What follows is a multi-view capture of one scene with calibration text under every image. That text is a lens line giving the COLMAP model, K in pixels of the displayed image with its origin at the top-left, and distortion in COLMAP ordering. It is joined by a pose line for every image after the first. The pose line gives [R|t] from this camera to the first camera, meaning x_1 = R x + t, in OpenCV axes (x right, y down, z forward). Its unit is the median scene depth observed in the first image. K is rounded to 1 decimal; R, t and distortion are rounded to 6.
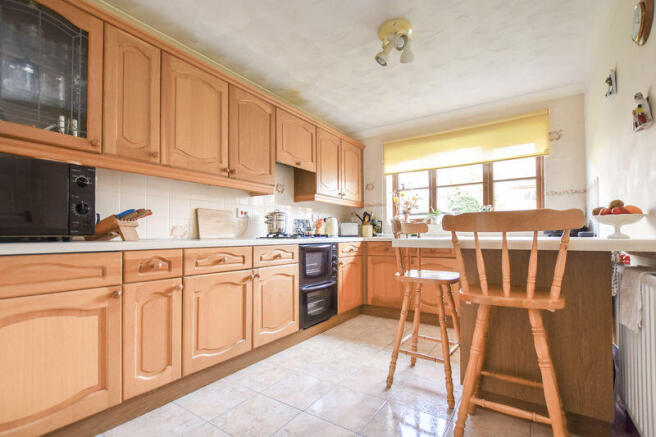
lens RADIAL K [[305.0, 0, 328.9], [0, 305.0, 228.9], [0, 0, 1]] dist [-0.000556, -0.000037]
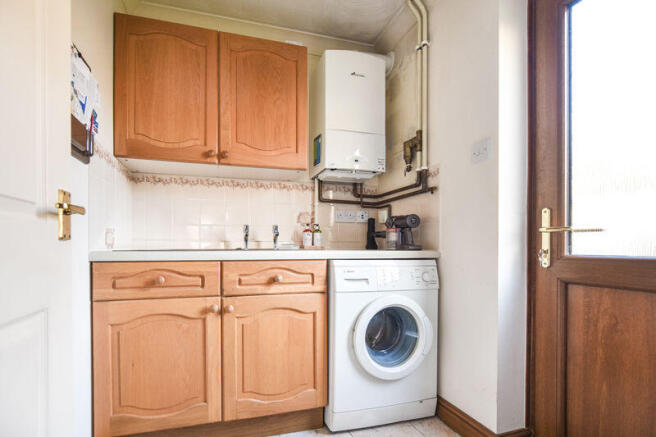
lens RADIAL K [[345.7, 0, 328.1], [0, 345.7, 229.3], [0, 0, 1]] dist [-0.000053, -0.000011]
pose [[0.788237, -0.024697, -0.614876, 0.356567], [0.008859, 0.999546, -0.028791, 0.009137], [0.615308, 0.017247, 0.788098, 0.511418]]
